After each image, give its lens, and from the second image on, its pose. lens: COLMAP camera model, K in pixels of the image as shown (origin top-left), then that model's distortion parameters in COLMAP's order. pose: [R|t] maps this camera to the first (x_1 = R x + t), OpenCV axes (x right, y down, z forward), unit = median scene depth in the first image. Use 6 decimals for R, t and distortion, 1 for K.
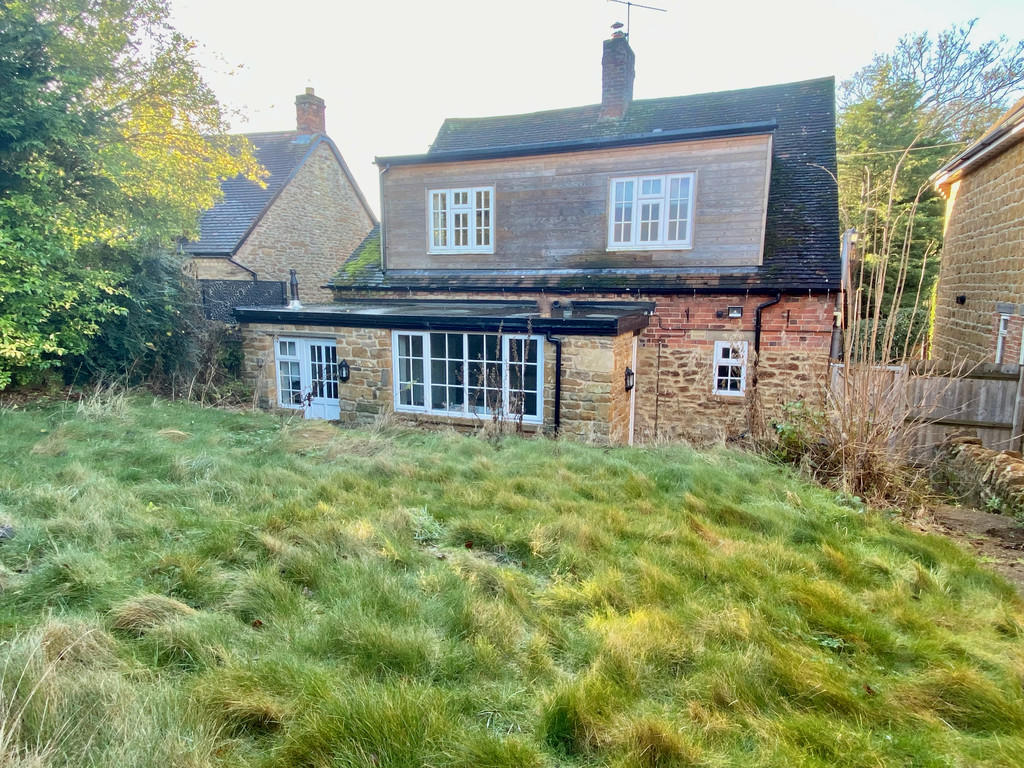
lens RADIAL K [[611.4, 0, 512.0], [0, 611.4, 384.0], [0, 0, 1]] dist [0.085076, -0.098919]
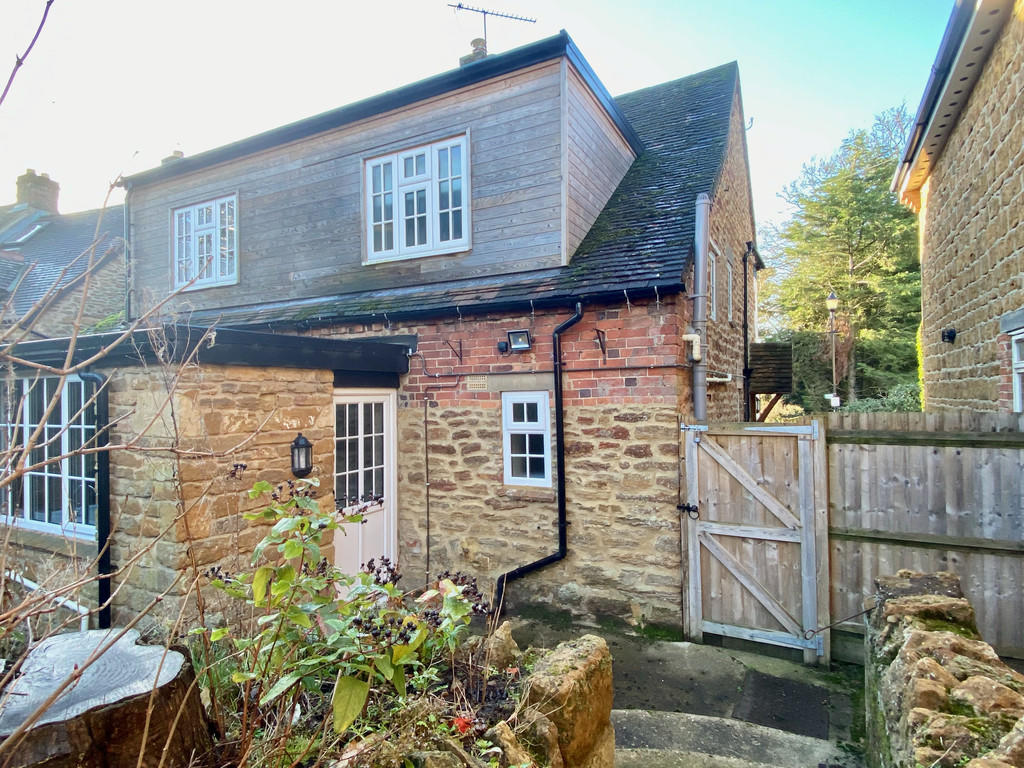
lens RADIAL K [[558.4, 0, 512.0], [0, 558.4, 384.0], [0, 0, 1]] dist [0.079413, -0.077851]
pose [[0.996149, -0.019872, -0.085401, 0.380879], [0.004813, 0.984904, -0.173032, 0.015073], [0.087550, 0.171955, 0.981207, 0.465163]]
